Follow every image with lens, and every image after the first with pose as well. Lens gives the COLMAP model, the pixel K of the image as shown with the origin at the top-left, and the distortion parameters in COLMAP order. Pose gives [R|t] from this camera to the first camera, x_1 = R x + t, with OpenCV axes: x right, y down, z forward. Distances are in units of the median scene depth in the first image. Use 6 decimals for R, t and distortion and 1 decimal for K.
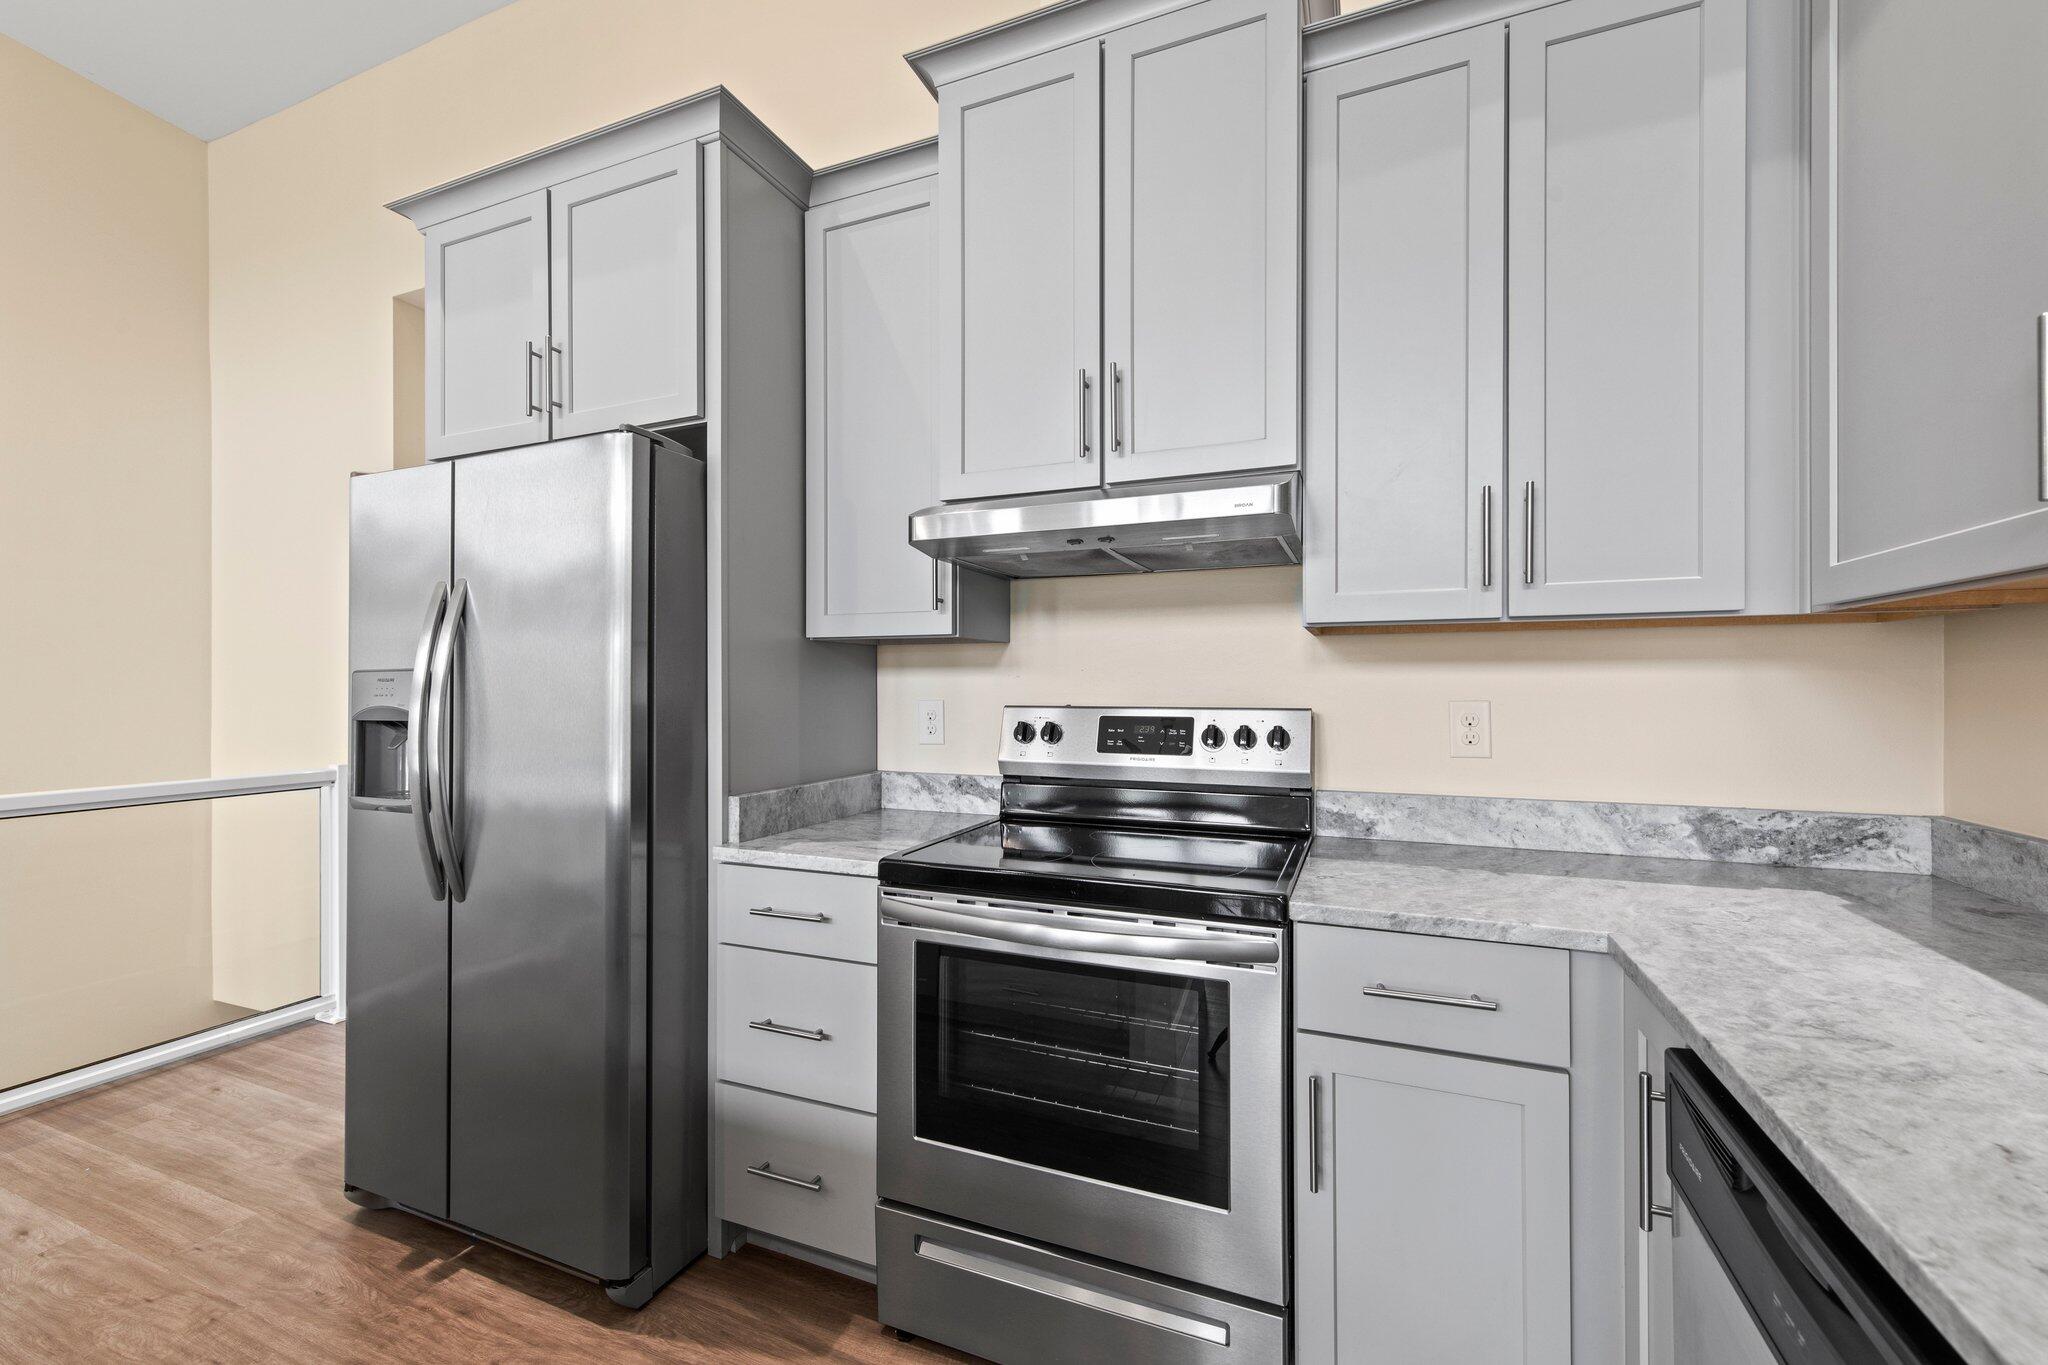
lens RADIAL K [[801.1, 0, 1024.7], [0, 801.1, 685.4], [0, 0, 1]] dist [-0.000420, 0.000226]
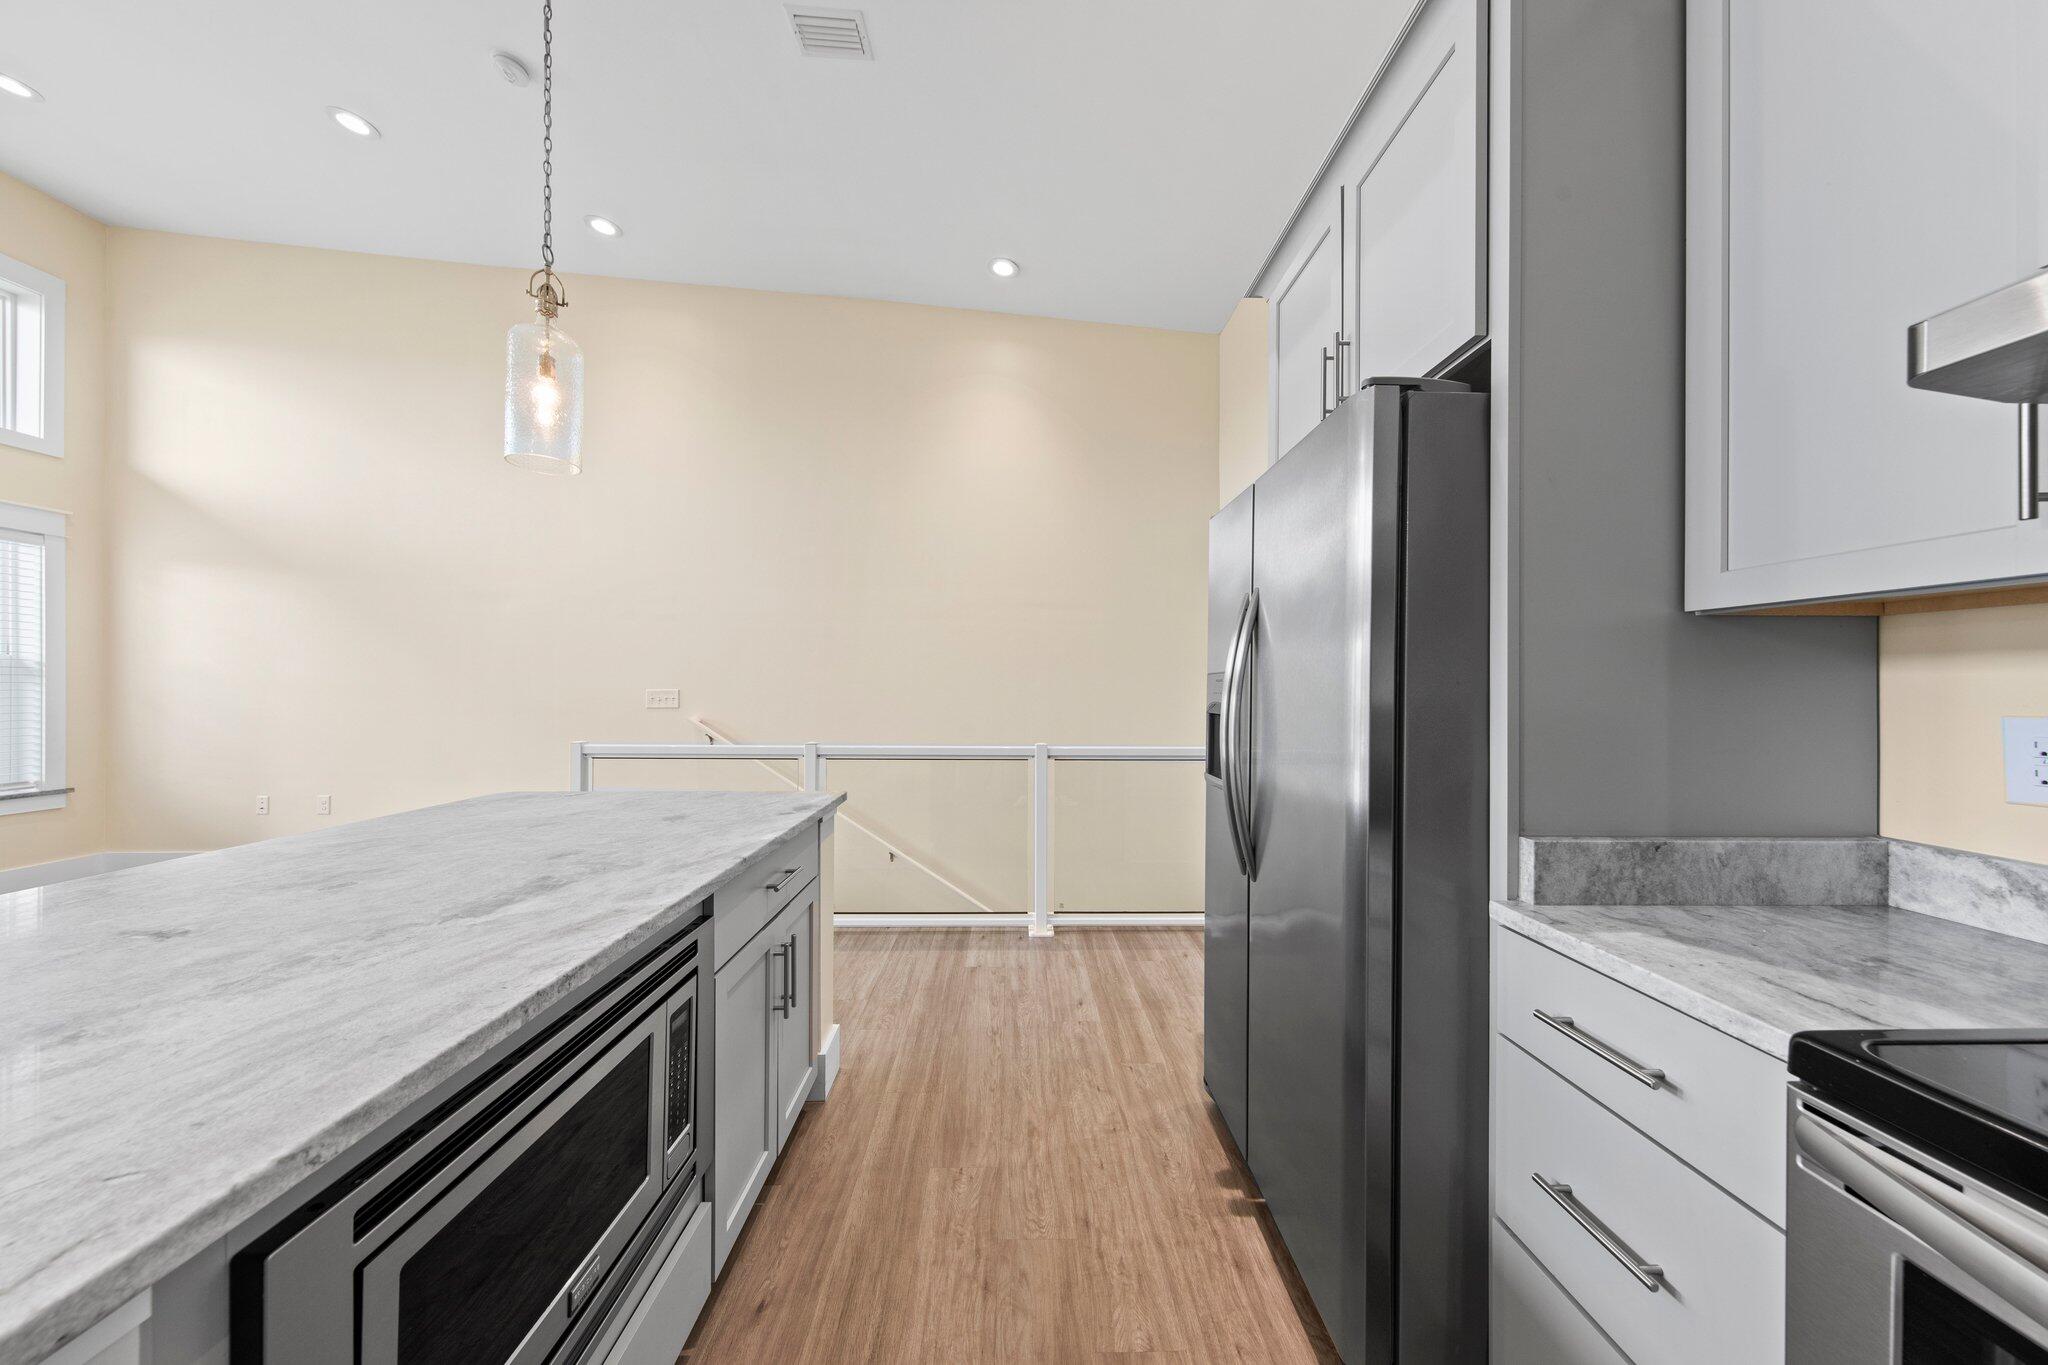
lens RADIAL K [[672.8, 0, 1020.8], [0, 672.8, 685.2], [0, 0, 1]] dist [0.002997, 0.000148]
pose [[0.407508, 0.004271, -0.913192, 0.006696], [-0.002232, 0.999991, 0.003681, -0.001529], [0.913199, 0.000538, 0.407514, 0.309189]]
